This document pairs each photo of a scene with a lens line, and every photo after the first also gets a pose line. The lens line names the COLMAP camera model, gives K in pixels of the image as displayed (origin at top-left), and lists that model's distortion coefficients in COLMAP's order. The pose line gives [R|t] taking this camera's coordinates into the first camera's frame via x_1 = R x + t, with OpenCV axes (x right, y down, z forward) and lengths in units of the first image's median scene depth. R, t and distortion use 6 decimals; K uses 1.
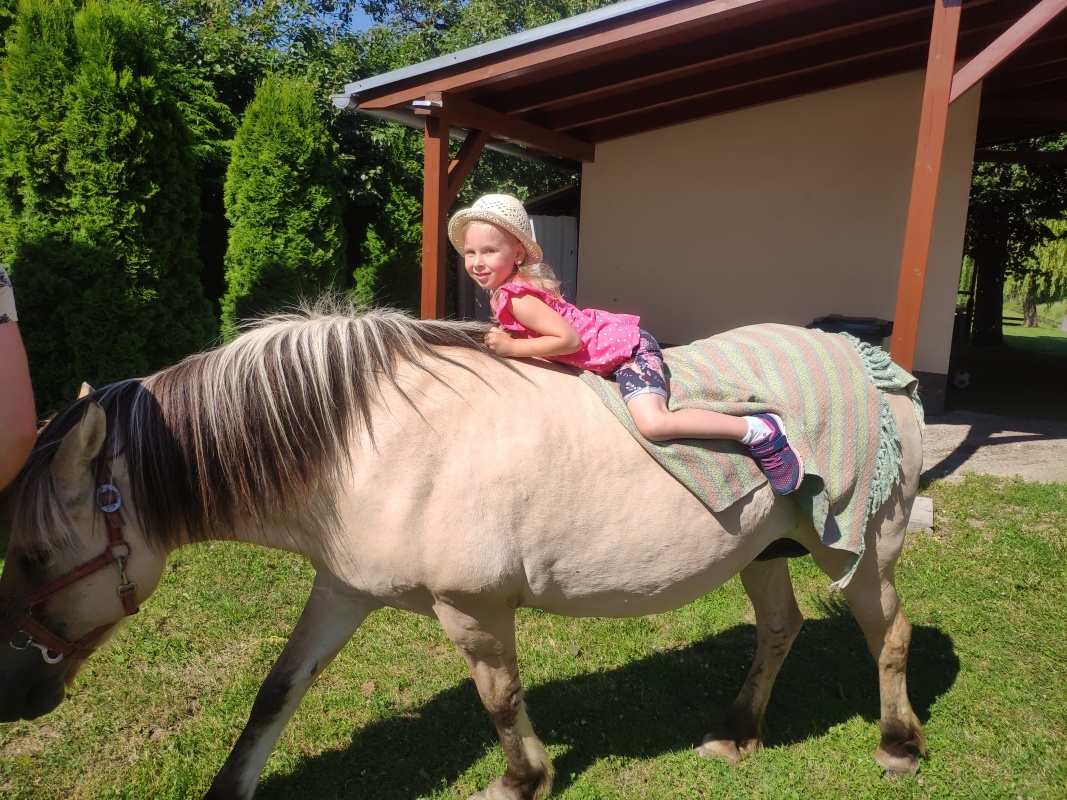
lens RADIAL K [[822.5, 0, 529.6], [0, 822.5, 411.8], [0, 0, 1]] dist [0.005645, -0.058532]
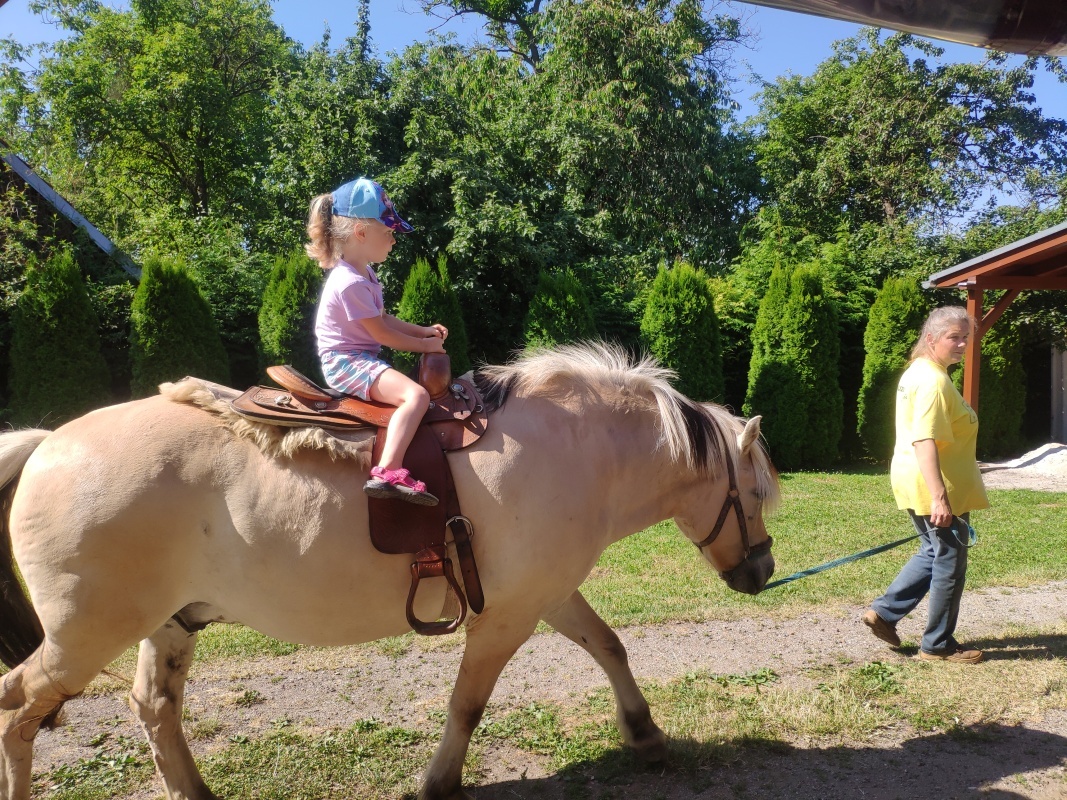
lens RADIAL K [[712.6, 0, 535.5], [0, 712.6, 444.6], [0, 0, 1]] dist [-0.077547, 0.023890]
pose [[0.603917, 0.043075, -0.795882, 0.517734], [-0.101225, 0.994598, -0.022980, 0.114034], [0.790593, 0.094441, 0.605015, -0.640889]]
